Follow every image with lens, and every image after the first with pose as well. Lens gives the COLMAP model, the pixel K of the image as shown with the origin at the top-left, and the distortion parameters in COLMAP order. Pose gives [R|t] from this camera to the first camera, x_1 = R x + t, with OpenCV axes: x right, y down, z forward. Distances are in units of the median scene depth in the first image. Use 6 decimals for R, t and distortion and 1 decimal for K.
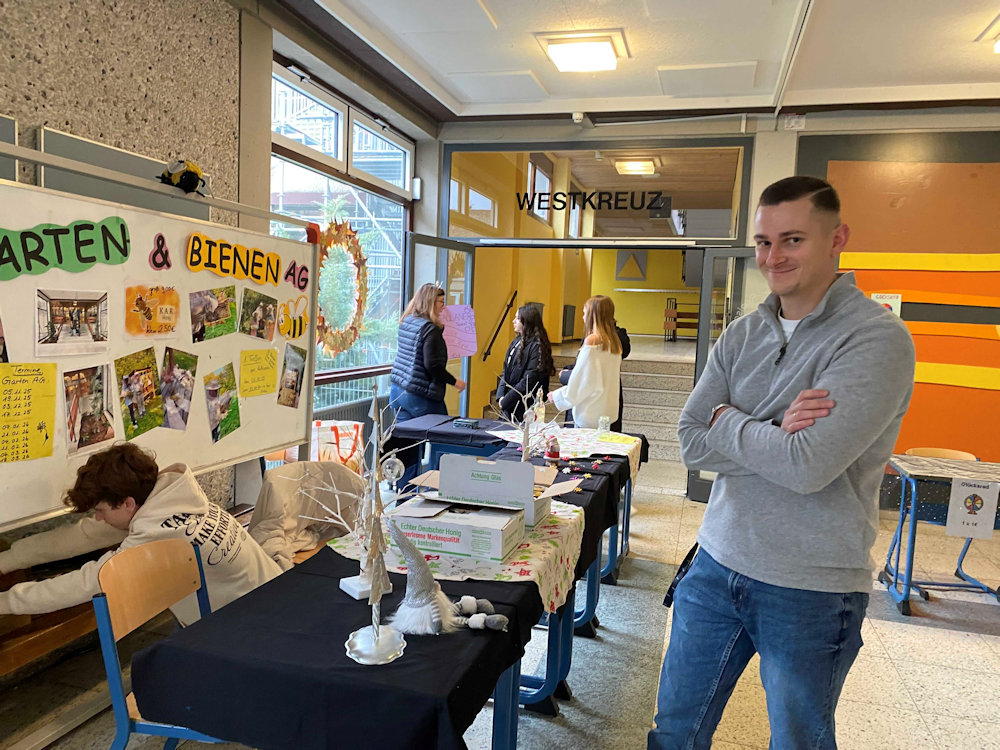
lens RADIAL K [[765.5, 0, 476.6], [0, 765.5, 369.2], [0, 0, 1]] dist [0.039438, -0.025562]
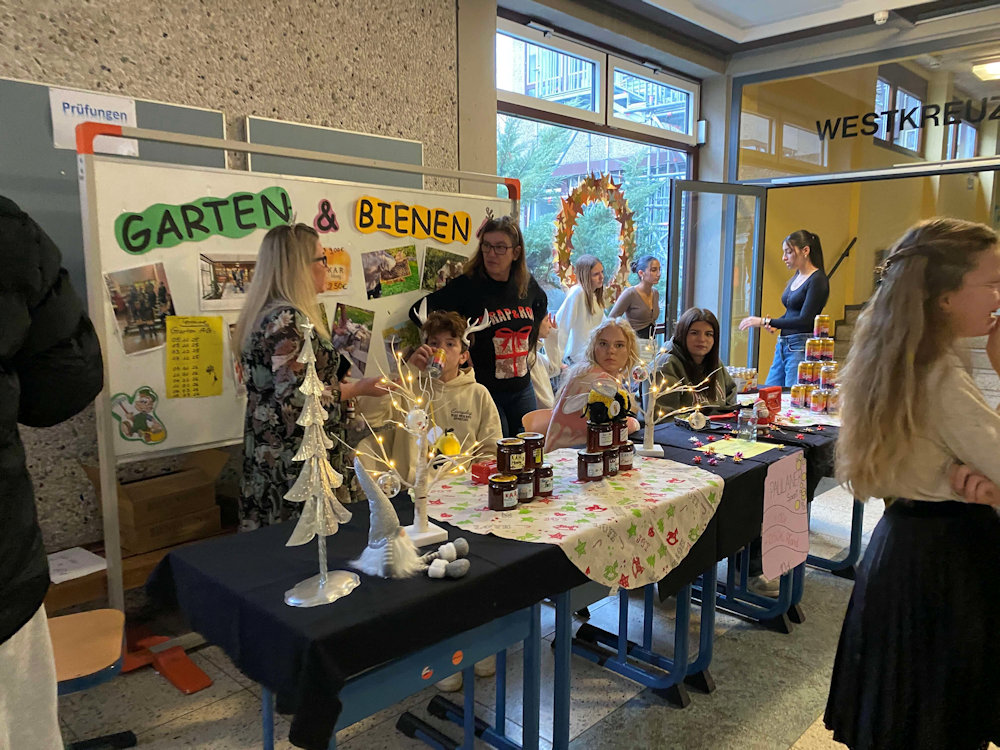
lens RADIAL K [[765.5, 0, 494.1], [0, 765.5, 373.9], [0, 0, 1]] dist [0.039438, -0.025562]
pose [[0.887332, 0.018999, -0.460739, 0.278429], [0.003711, 0.998824, 0.048334, 0.018548], [0.461116, -0.044598, 0.886219, 0.111189]]
